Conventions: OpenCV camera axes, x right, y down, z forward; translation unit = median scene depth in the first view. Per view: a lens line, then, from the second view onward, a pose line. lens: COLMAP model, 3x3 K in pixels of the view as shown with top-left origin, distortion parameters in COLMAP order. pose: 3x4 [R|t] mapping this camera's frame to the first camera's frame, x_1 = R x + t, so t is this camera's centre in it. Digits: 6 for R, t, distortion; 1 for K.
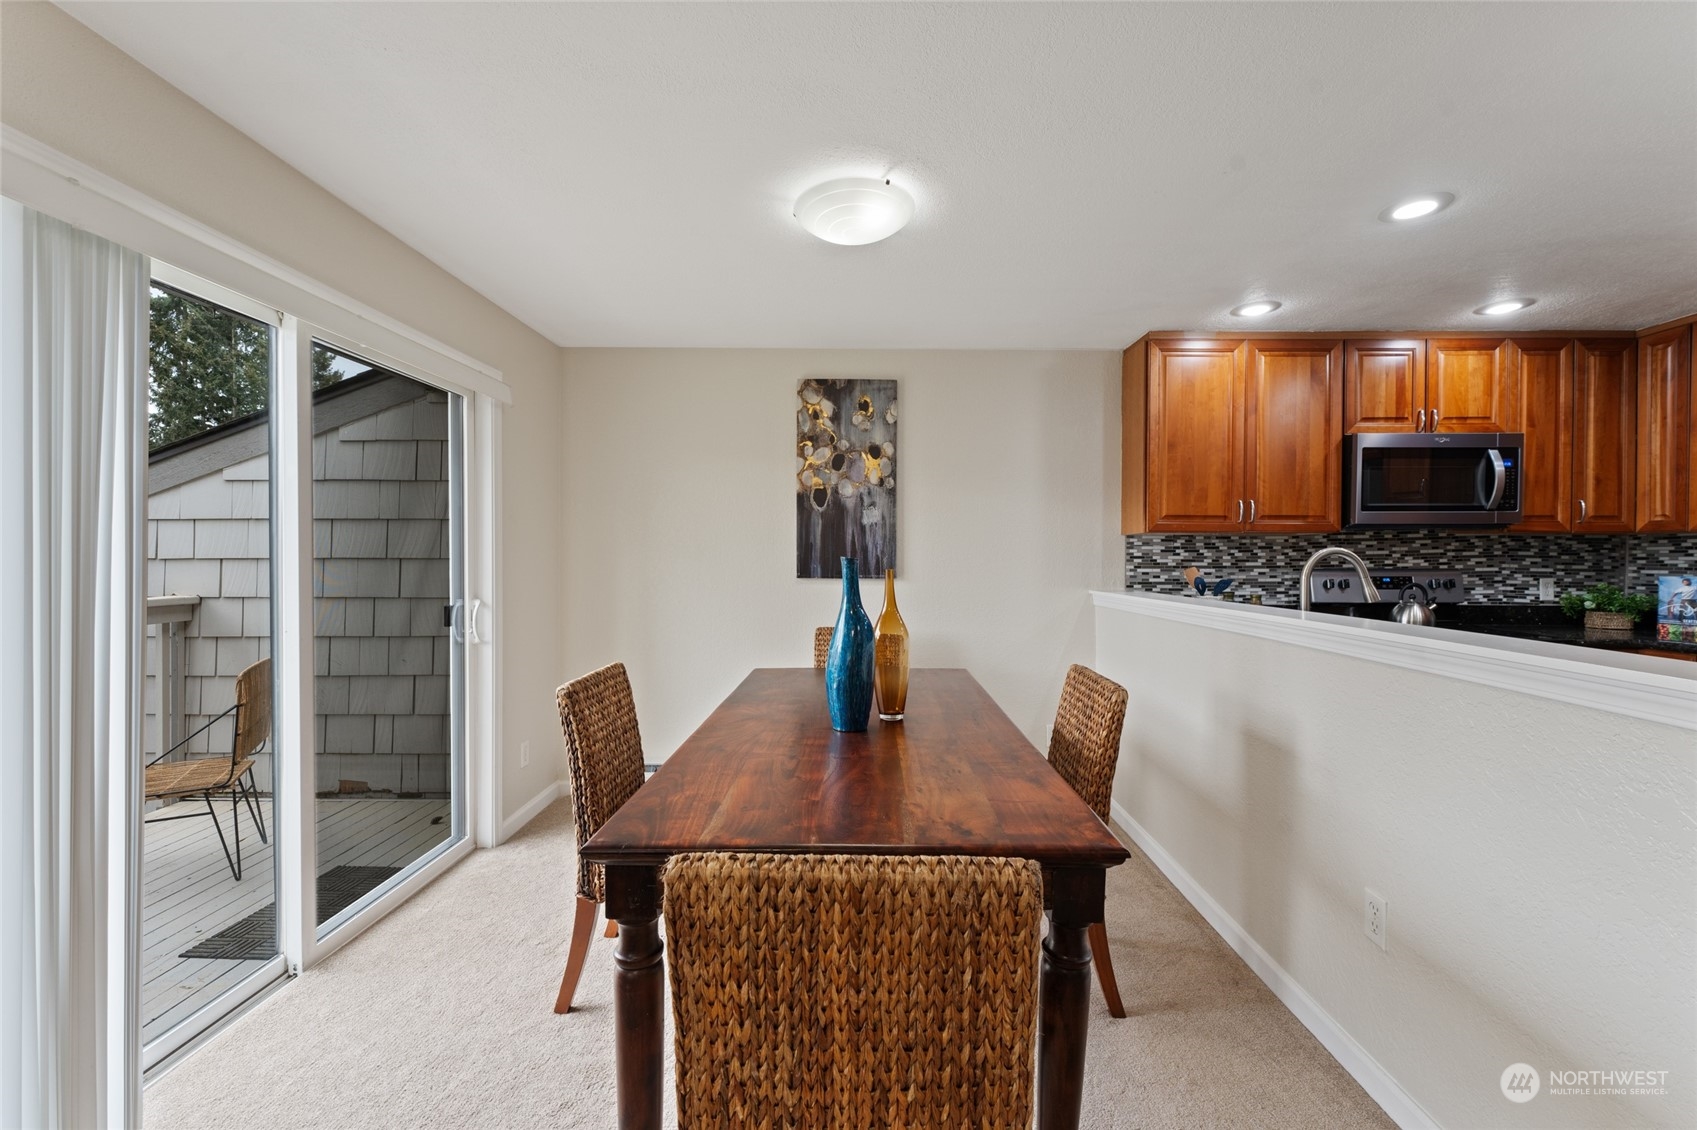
lens RADIAL K [[694.6, 0, 844.8], [0, 694.6, 562.1], [0, 0, 1]] dist [-0.001606, 0.000789]
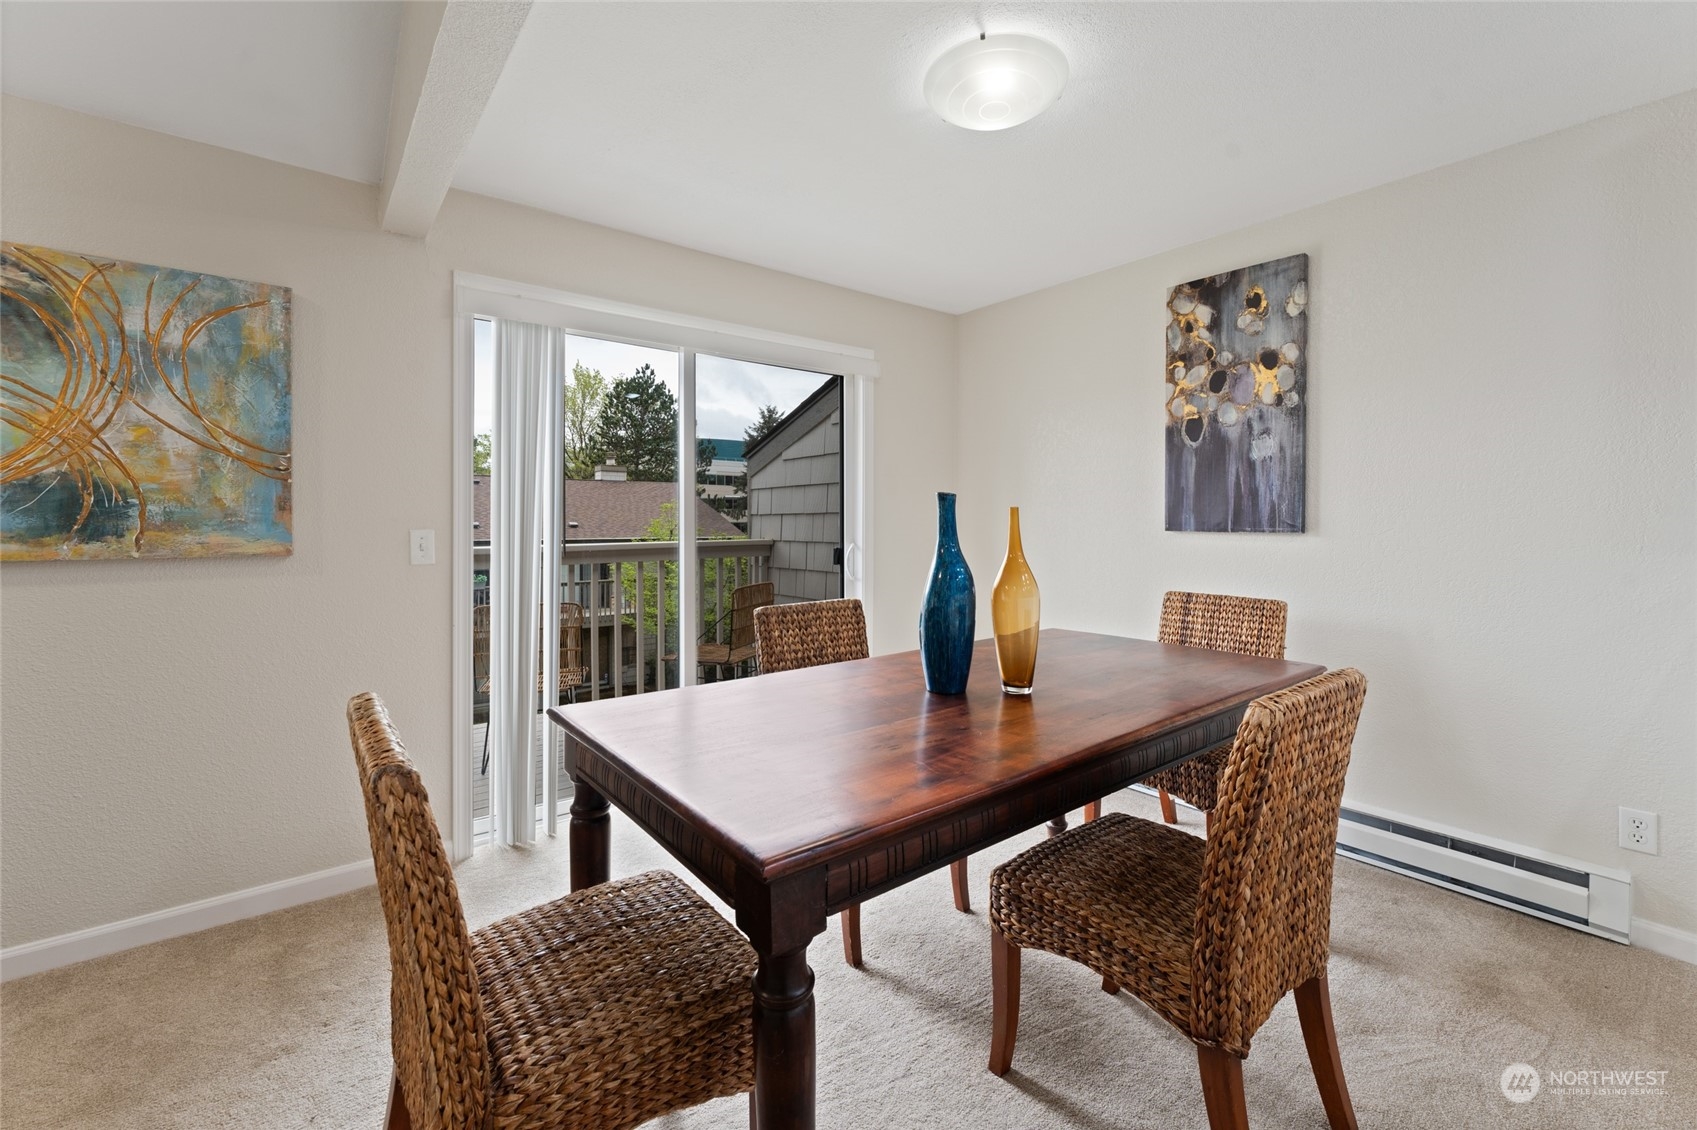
lens RADIAL K [[694.6, 0, 856.4], [0, 694.6, 524.2], [0, 0, 1]] dist [-0.001606, 0.000789]
pose [[0.633018, 0.002271, -0.774134, 0.334585], [-0.008516, 0.999956, -0.004030, 0.021467], [0.774090, 0.009143, 0.633009, 0.200488]]
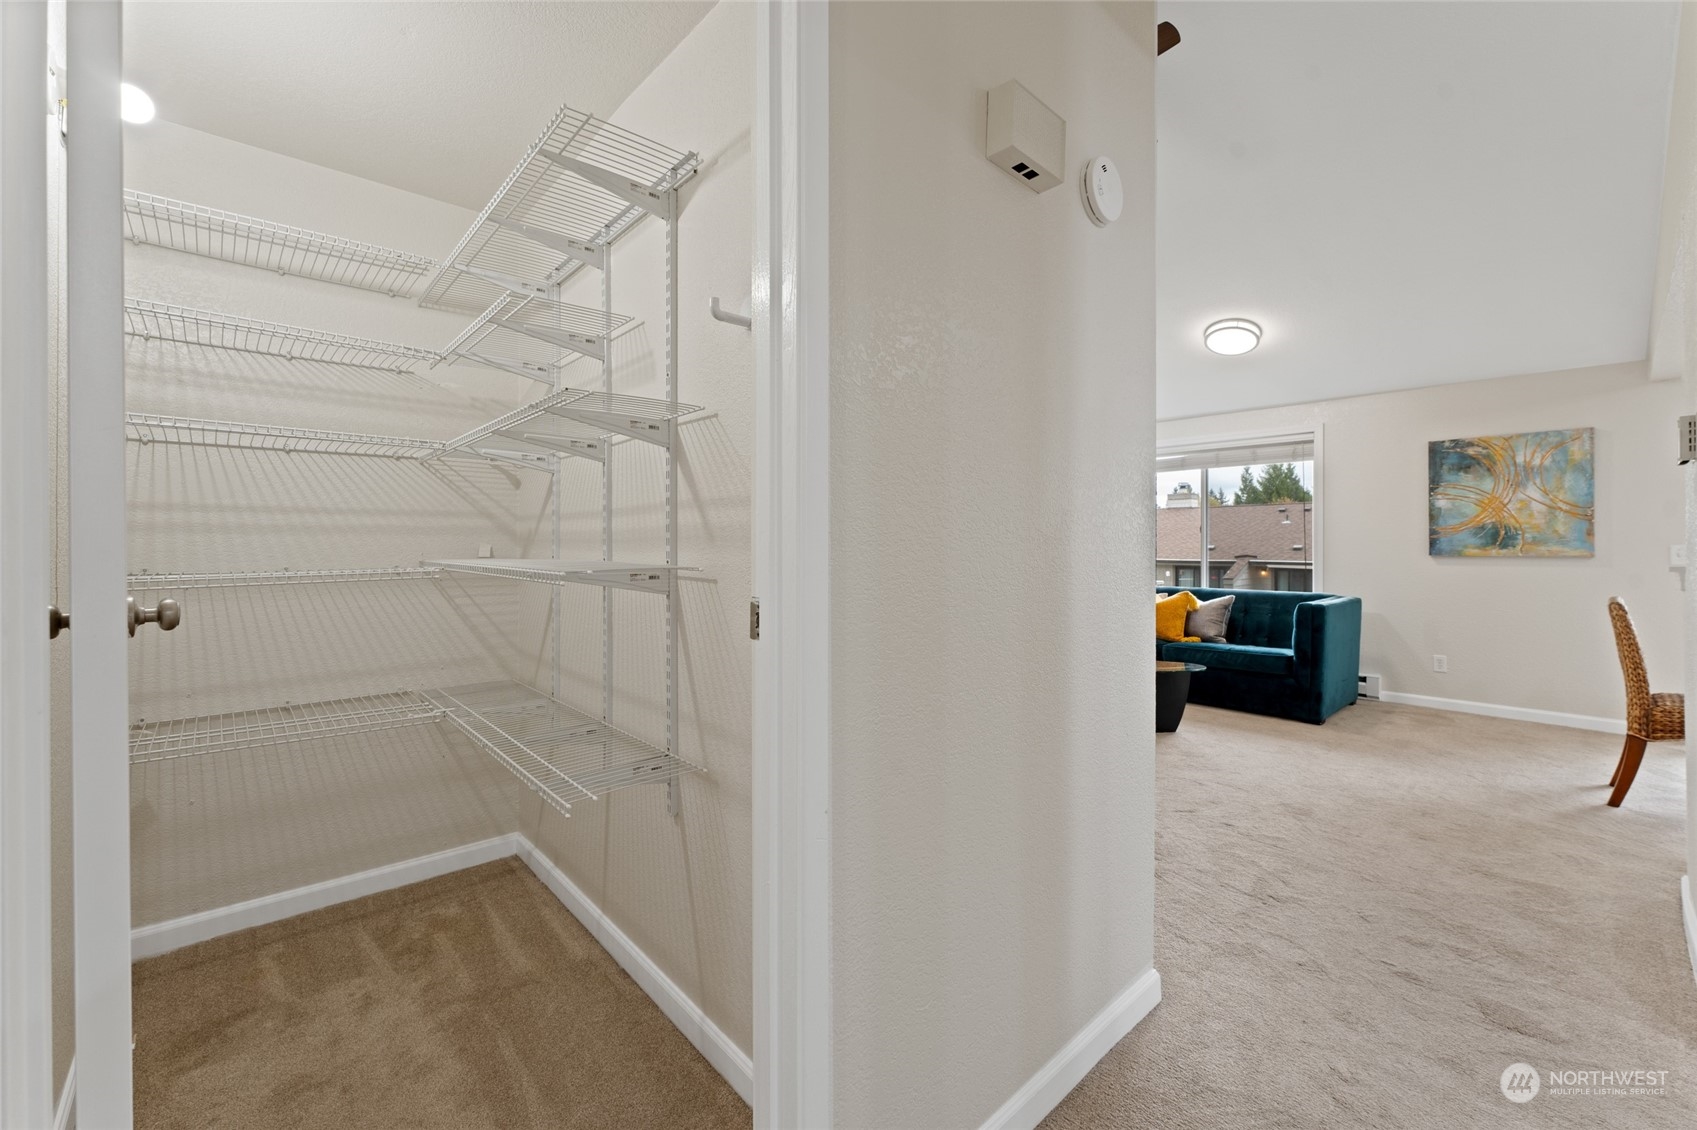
lens RADIAL K [[694.6, 0, 851.7], [0, 694.6, 548.0], [0, 0, 1]] dist [-0.001606, 0.000789]
pose [[-0.739113, 0.000280, -0.673582, 1.353911], [-0.007151, 0.999940, 0.008263, 0.033220], [0.673544, 0.010924, -0.739067, 0.225127]]
